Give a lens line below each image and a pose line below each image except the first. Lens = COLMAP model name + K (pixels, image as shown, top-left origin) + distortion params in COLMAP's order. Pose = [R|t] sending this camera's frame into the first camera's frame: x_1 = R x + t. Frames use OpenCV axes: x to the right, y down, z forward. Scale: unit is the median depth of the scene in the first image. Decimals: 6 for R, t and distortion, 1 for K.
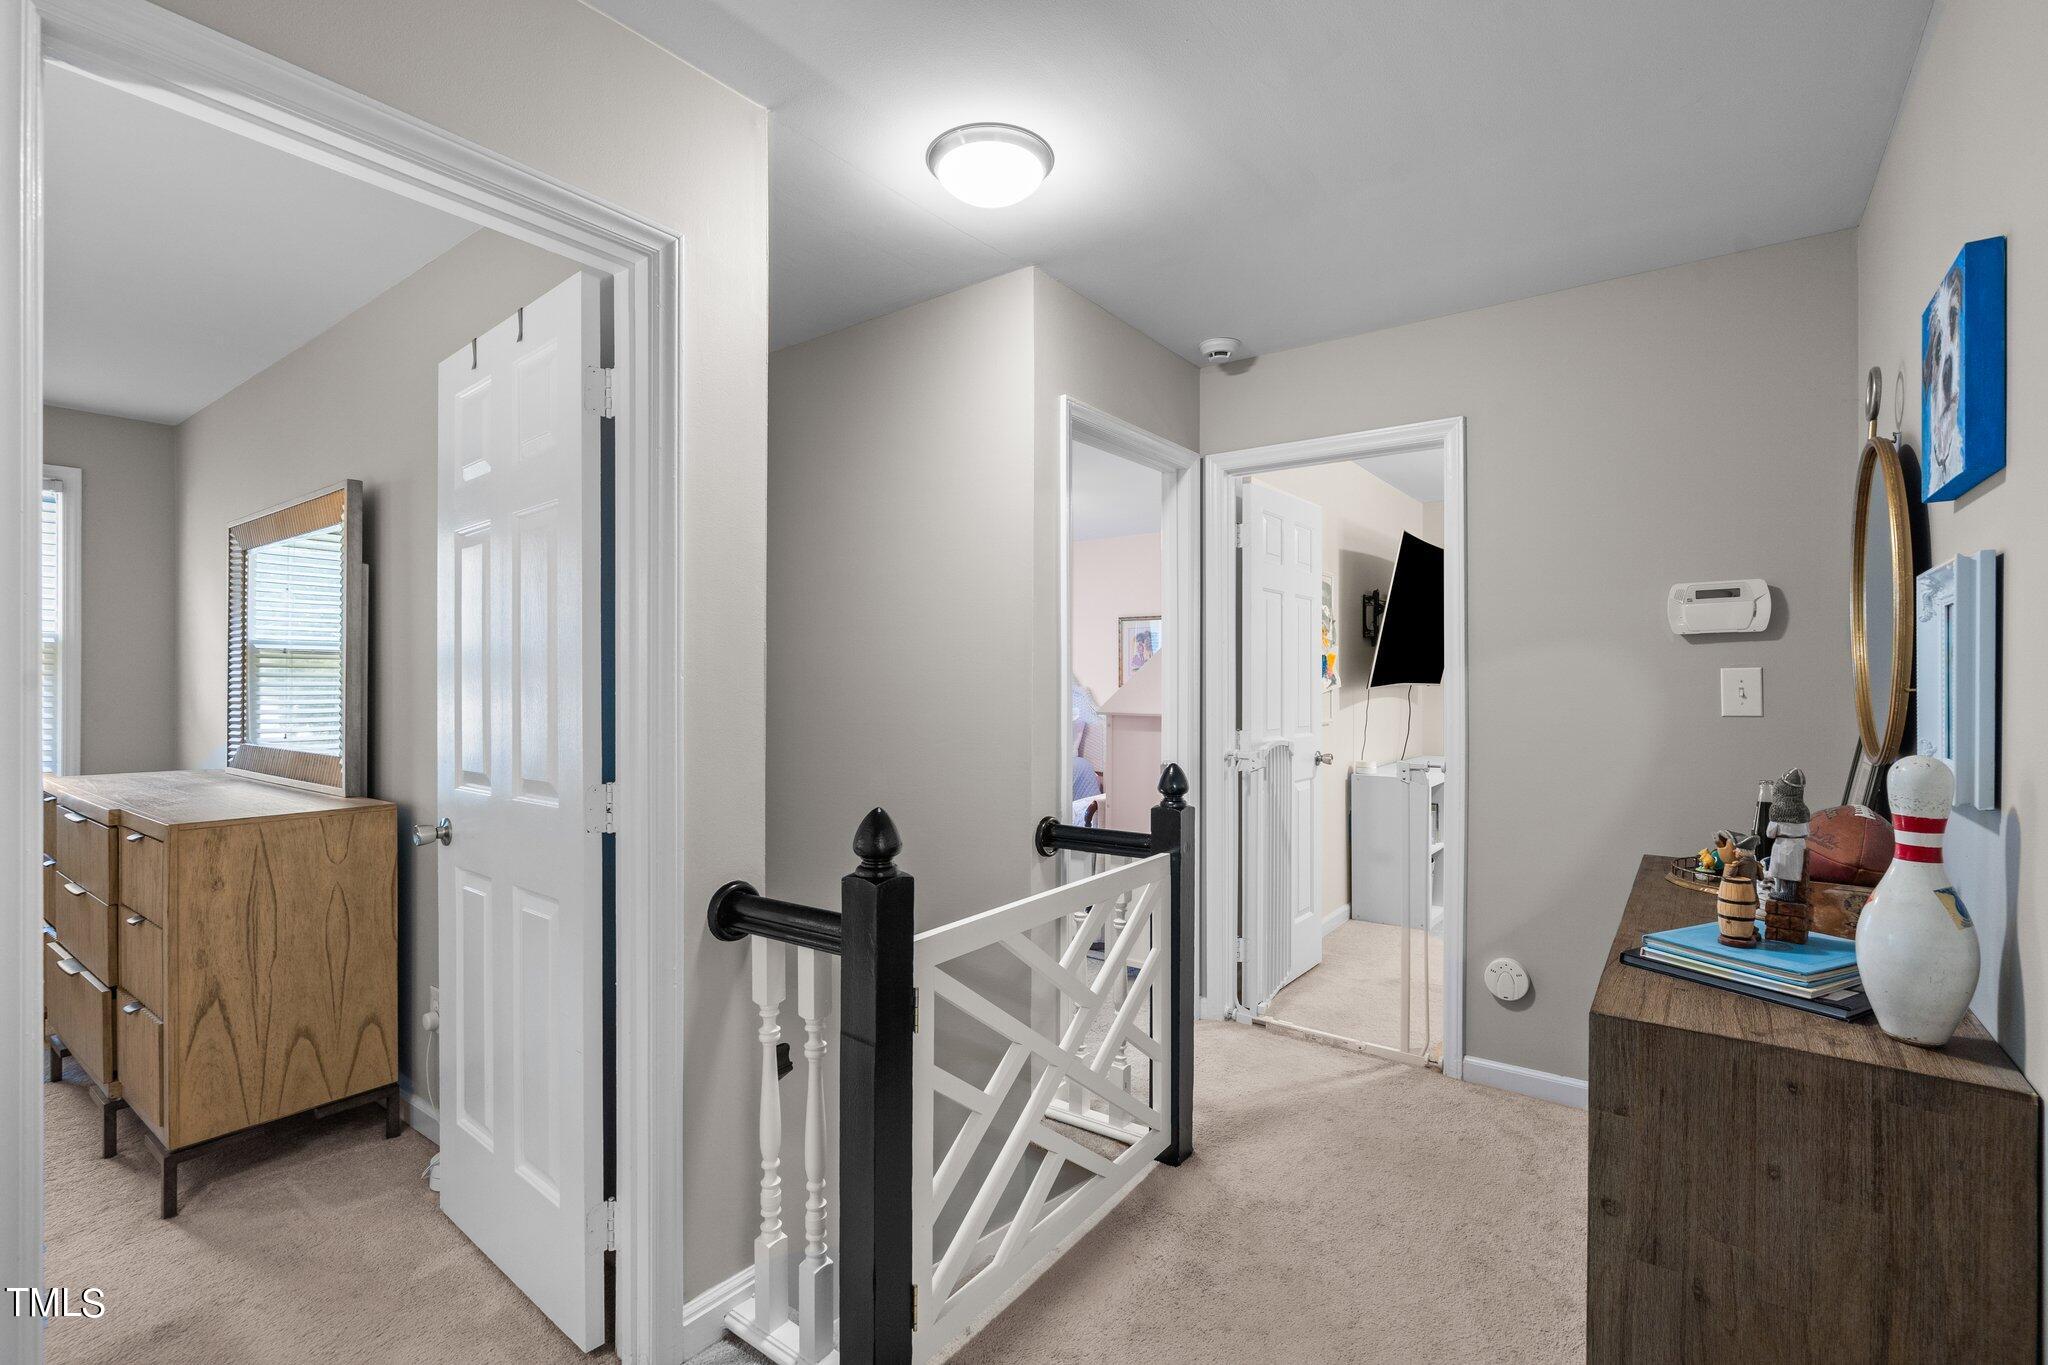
lens RADIAL K [[942.0, 0, 1016.2], [0, 942.0, 684.9], [0, 0, 1]] dist [-0.002498, 0.000913]
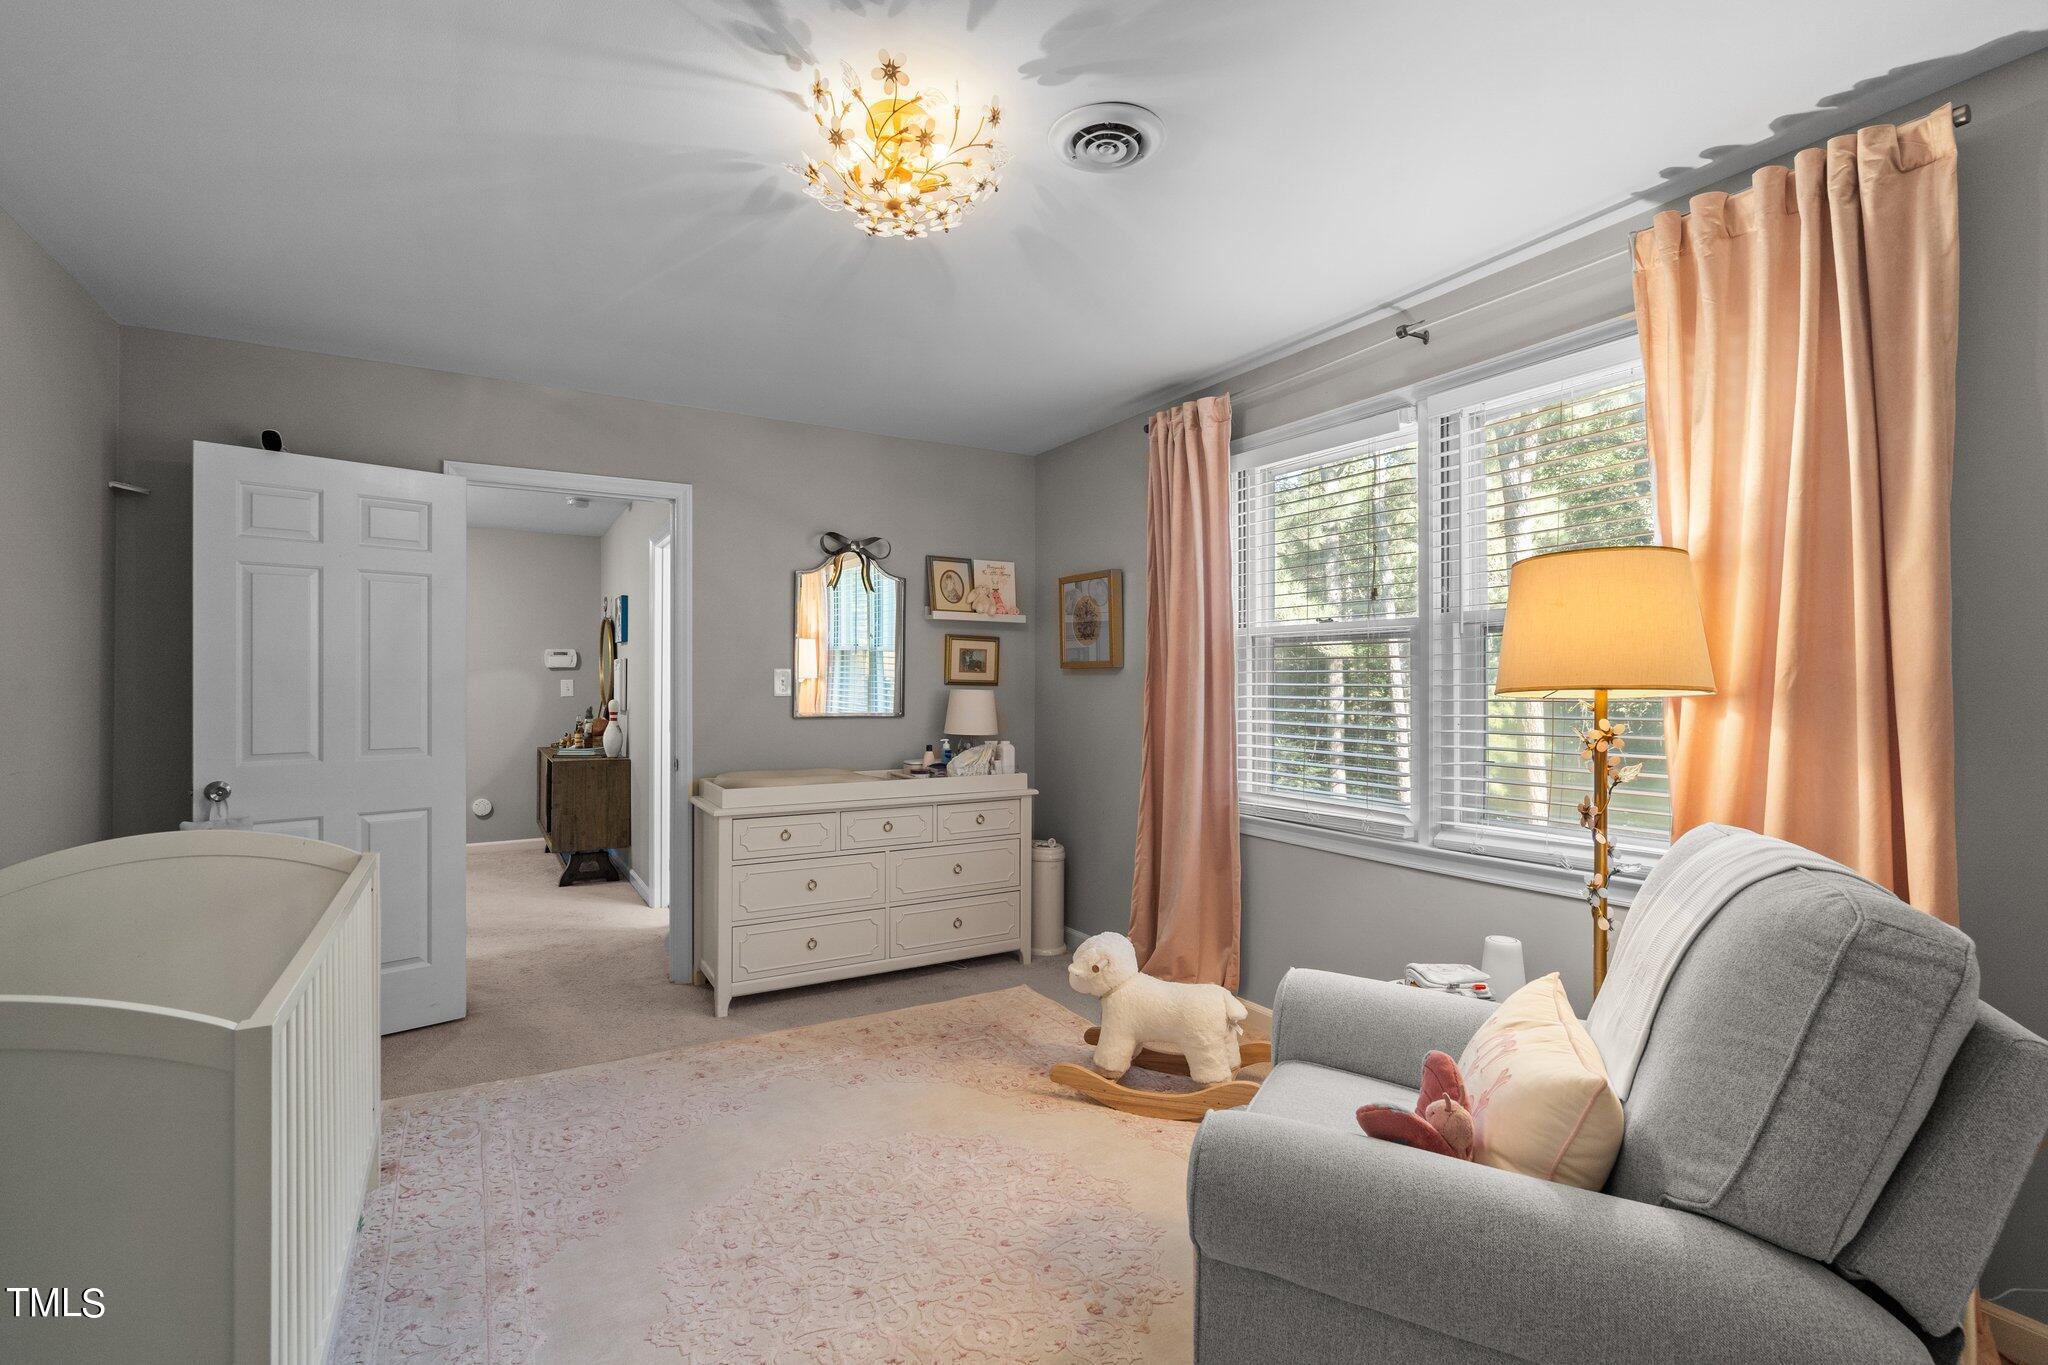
lens RADIAL K [[942.0, 0, 1017.6], [0, 942.0, 684.3], [0, 0, 1]] dist [-0.002498, 0.000913]
pose [[0.401157, 0.003597, 0.916002, -2.319664], [-0.001187, 0.999993, -0.003407, 0.006890], [-0.916009, 0.000280, 0.401158, -2.499039]]
